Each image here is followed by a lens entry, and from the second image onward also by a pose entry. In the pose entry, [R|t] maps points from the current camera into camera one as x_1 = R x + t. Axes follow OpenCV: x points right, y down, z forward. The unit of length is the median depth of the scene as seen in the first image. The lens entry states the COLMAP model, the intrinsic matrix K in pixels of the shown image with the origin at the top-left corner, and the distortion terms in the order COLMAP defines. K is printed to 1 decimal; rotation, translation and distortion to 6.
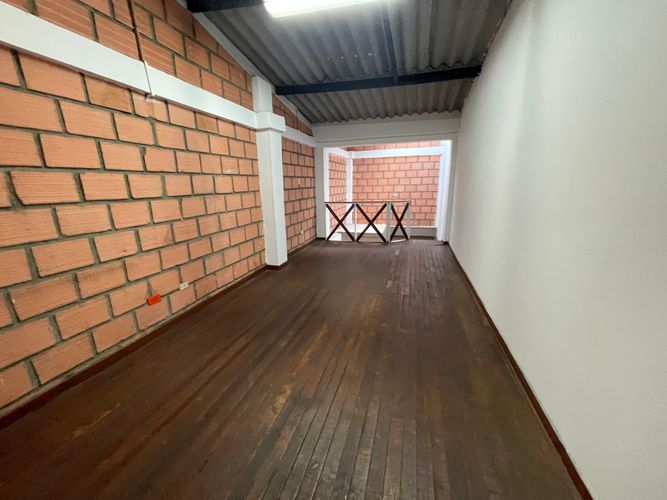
lens RADIAL K [[269.1, 0, 337.6], [0, 269.1, 251.7], [0, 0, 1]] dist [-0.002233, -0.000482]
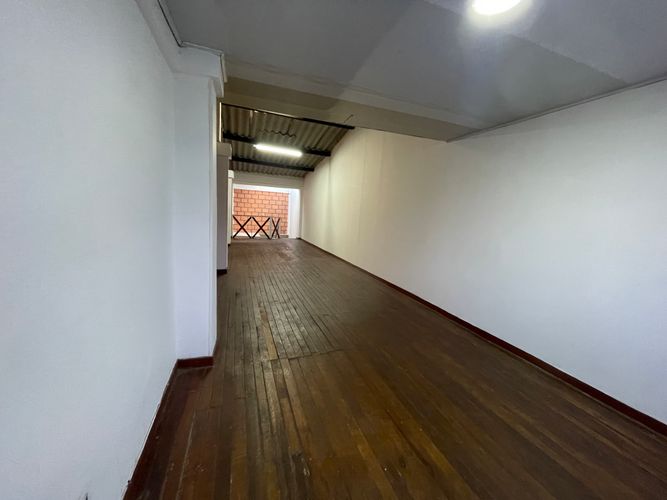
lens RADIAL K [[269.1, 0, 333.2], [0, 269.1, 250.2], [0, 0, 1]] dist [-0.002233, -0.000482]
pose [[0.813766, -0.007091, 0.581149, -0.523744], [0.063545, 0.995017, -0.076838, 0.210631], [-0.577708, 0.099457, 0.810162, -0.721838]]
